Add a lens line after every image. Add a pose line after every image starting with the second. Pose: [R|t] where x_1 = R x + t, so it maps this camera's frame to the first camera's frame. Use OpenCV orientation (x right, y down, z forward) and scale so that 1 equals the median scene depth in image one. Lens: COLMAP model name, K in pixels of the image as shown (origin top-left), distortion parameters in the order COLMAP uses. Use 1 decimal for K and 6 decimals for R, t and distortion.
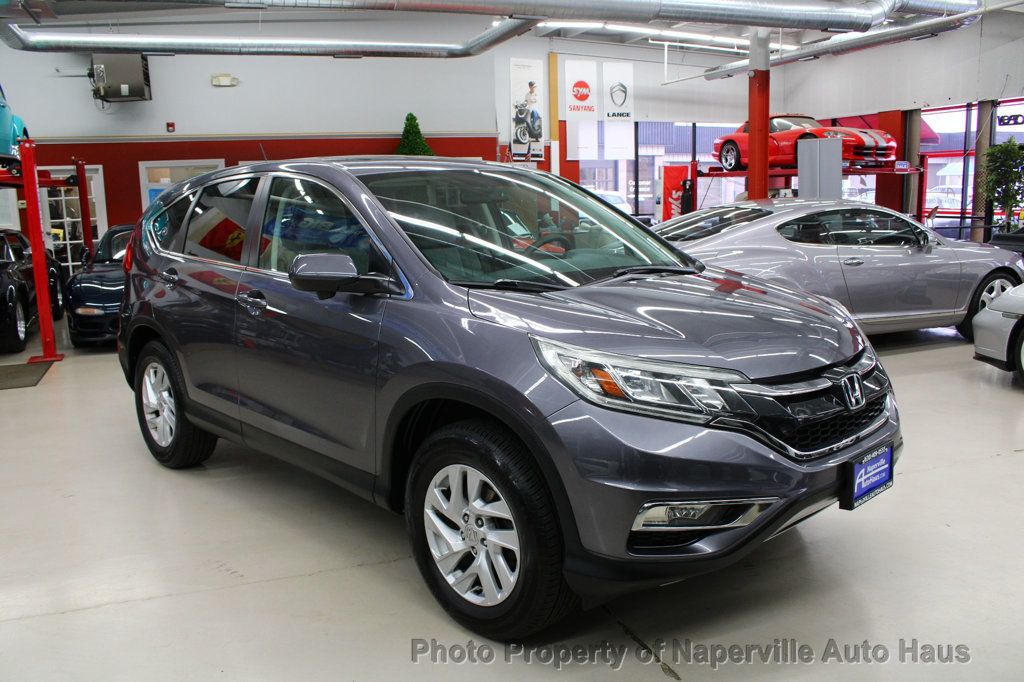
lens RADIAL K [[852.7, 0, 512.0], [0, 852.7, 341.0], [0, 0, 1]] dist [-0.159078, 0.136991]
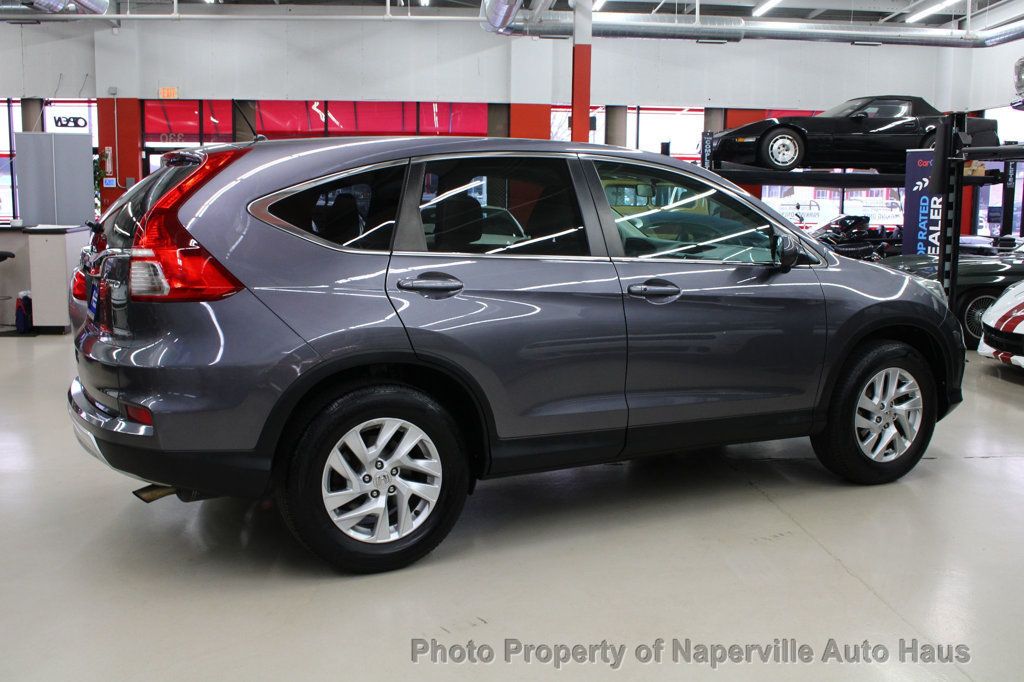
lens RADIAL K [[1008.7, 0, 512.0], [0, 1008.7, 341.0], [0, 0, 1]] dist [-0.080084, 0.020352]
pose [[0.300777, -0.109909, 0.947340, -0.324054], [0.149247, 0.986523, 0.067070, -0.020293], [-0.941944, 0.121215, 0.313127, 0.178776]]
